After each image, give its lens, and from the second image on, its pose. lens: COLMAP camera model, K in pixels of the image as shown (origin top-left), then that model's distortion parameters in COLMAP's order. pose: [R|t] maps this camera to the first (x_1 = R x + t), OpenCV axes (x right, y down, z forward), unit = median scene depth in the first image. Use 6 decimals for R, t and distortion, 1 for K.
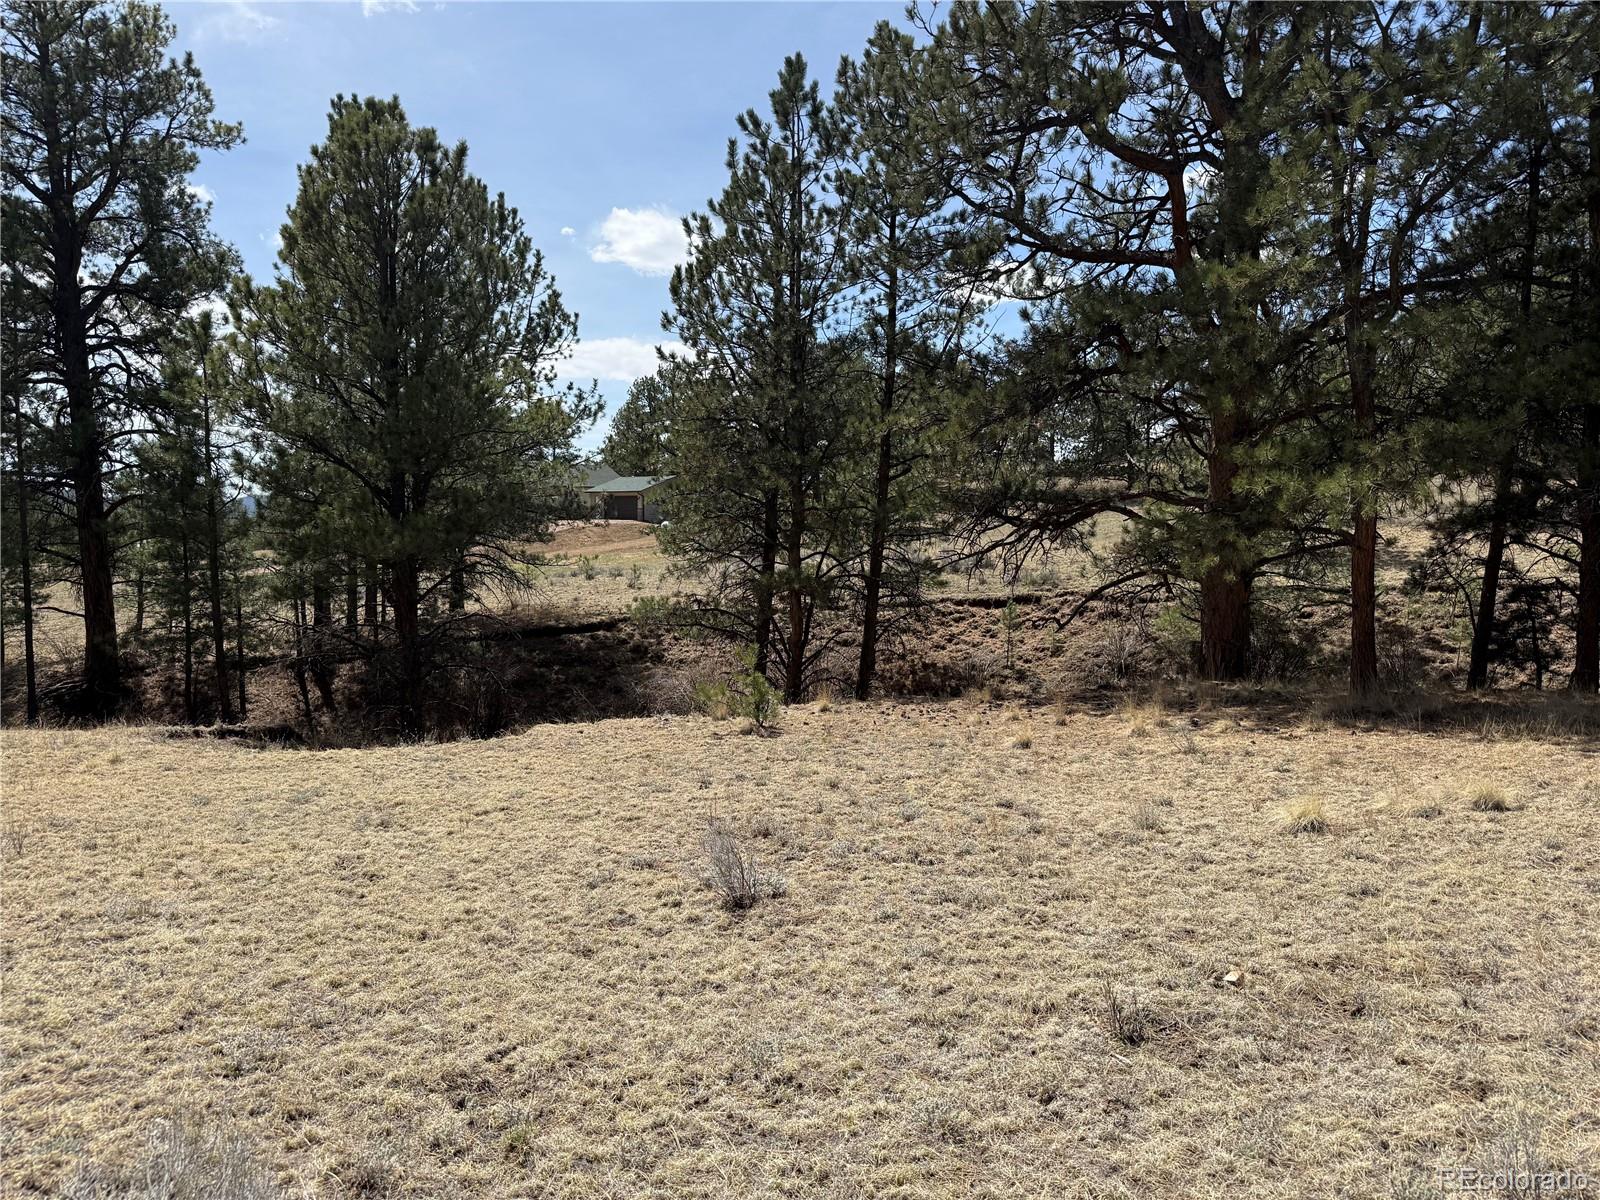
lens RADIAL K [[1121.8, 0, 802.9], [0, 1121.8, 600.7], [0, 0, 1]] dist [0.046816, -0.065366]
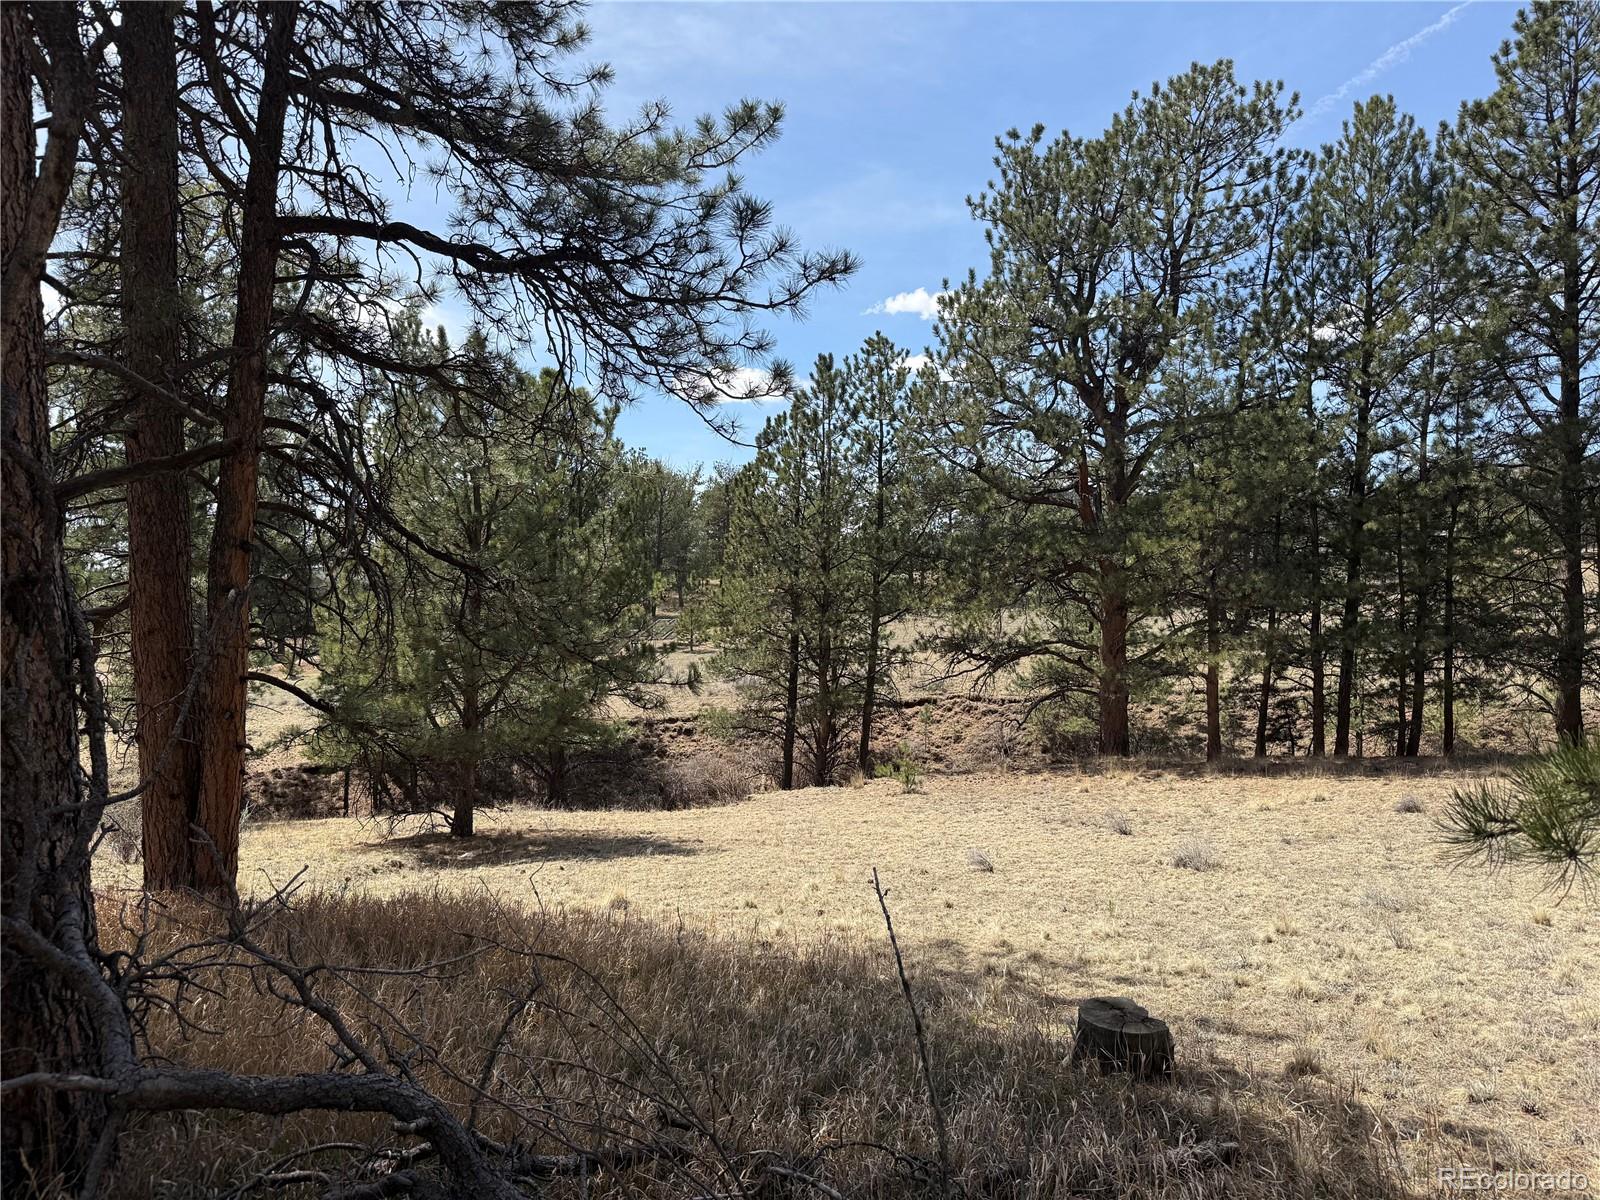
lens RADIAL K [[1121.8, 0, 796.9], [0, 1121.8, 599.1], [0, 0, 1]] dist [0.046816, -0.065366]
pose [[0.972640, 0.001690, 0.232310, -0.303357], [0.016451, 0.996962, -0.076132, -0.026415], [-0.231733, 0.077871, 0.969658, -0.332799]]
